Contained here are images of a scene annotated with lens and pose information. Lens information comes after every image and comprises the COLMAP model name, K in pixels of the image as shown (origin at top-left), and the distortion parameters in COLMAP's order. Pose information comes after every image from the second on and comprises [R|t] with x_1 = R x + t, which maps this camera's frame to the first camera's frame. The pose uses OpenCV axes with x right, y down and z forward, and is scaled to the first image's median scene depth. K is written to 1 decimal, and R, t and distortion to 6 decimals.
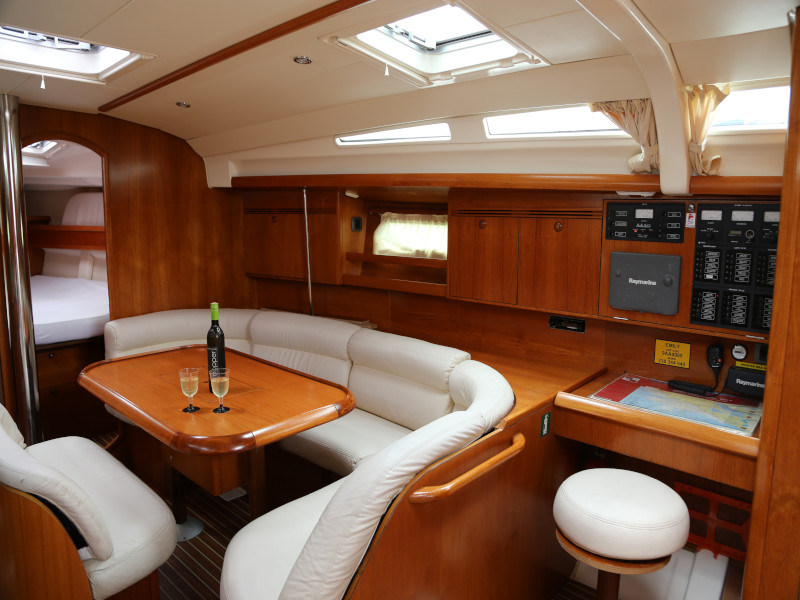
lens RADIAL K [[545.7, 0, 400.9], [0, 545.7, 271.4], [0, 0, 1]] dist [-0.120823, 0.057042]
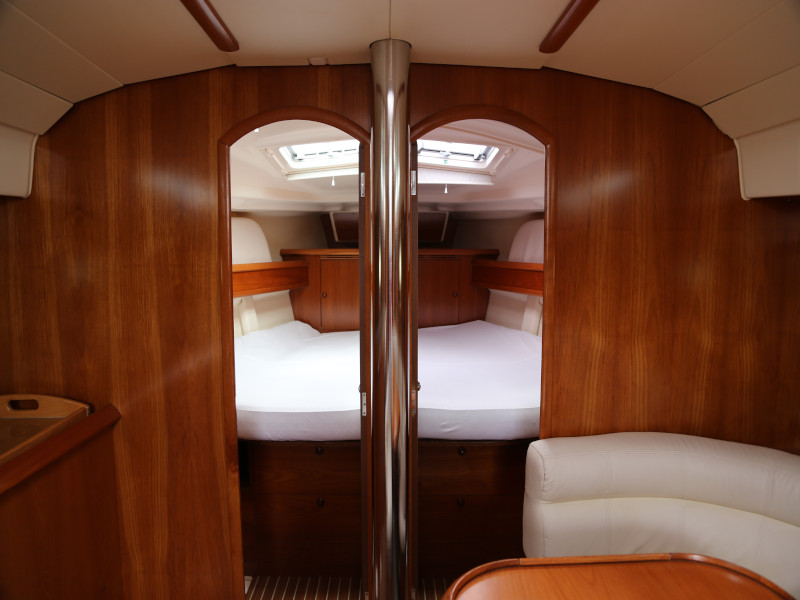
lens RADIAL K [[548.3, 0, 399.4], [0, 548.3, 290.8], [0, 0, 1]] dist [-0.069875, 0.001010]
pose [[0.682695, 0.058596, -0.728350, -0.338527], [-0.081343, 0.996678, 0.003940, -0.073714], [0.726162, 0.056556, 0.685194, 0.688598]]
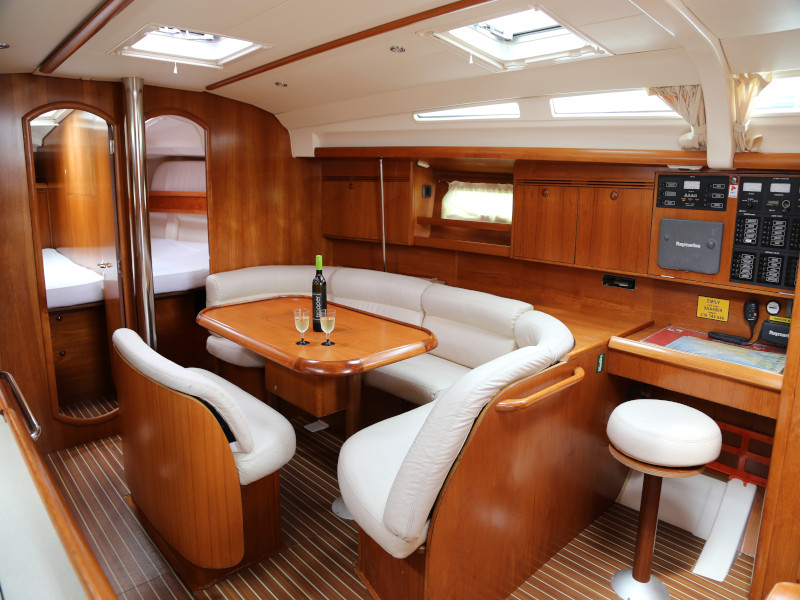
lens RADIAL K [[542.7, 0, 400.0], [0, 542.7, 265.2], [0, 0, 1]] dist [-0.125933, 0.062040]
pose [[0.996887, 0.019500, -0.076395, -0.075465], [-0.016029, 0.998823, 0.045780, 0.021380], [0.077198, -0.044413, 0.996026, -0.169349]]
